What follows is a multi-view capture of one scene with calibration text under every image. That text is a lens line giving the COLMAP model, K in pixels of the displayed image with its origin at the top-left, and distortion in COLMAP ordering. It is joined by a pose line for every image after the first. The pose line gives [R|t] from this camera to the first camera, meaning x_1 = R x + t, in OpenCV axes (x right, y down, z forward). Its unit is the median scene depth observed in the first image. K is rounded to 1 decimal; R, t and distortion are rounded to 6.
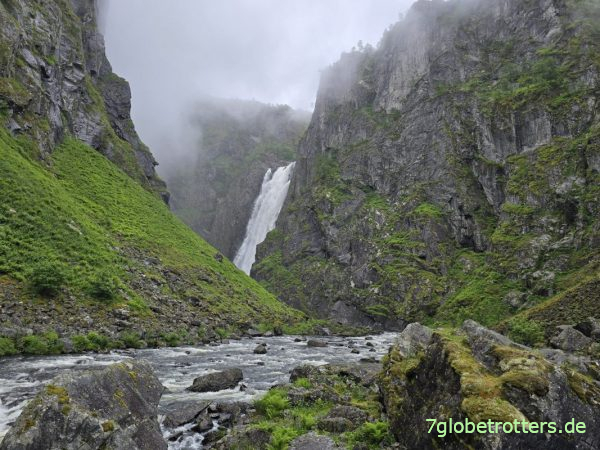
lens RADIAL K [[519.1, 0, 299.7], [0, 519.1, 225.6], [0, 0, 1]] dist [-0.002839, -0.013733]
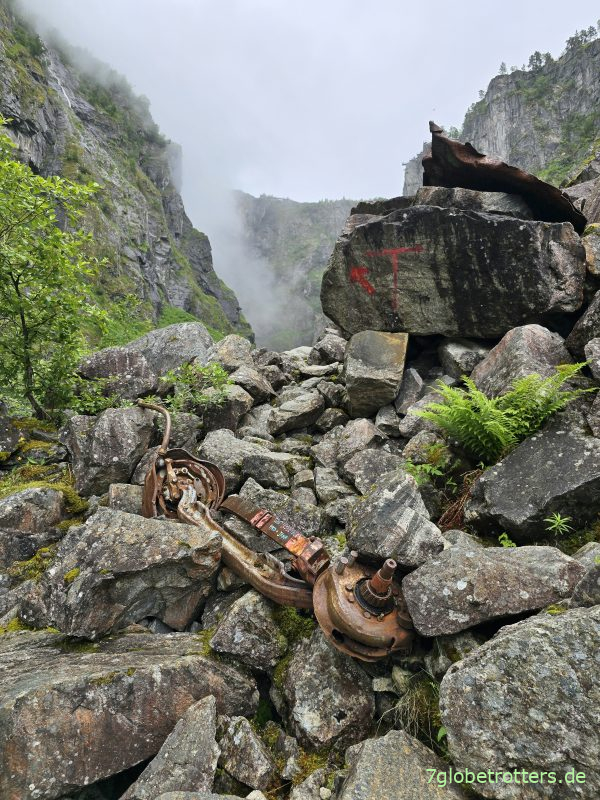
lens RADIAL K [[692.2, 0, 300.2], [0, 692.2, 400.0], [0, 0, 1]] dist [-0.002839, -0.013733]
pose [[0.962763, -0.091161, -0.254514, 0.218594], [0.122878, 0.986126, 0.111608, -0.074535], [0.240809, -0.138726, 0.960607, -0.451459]]
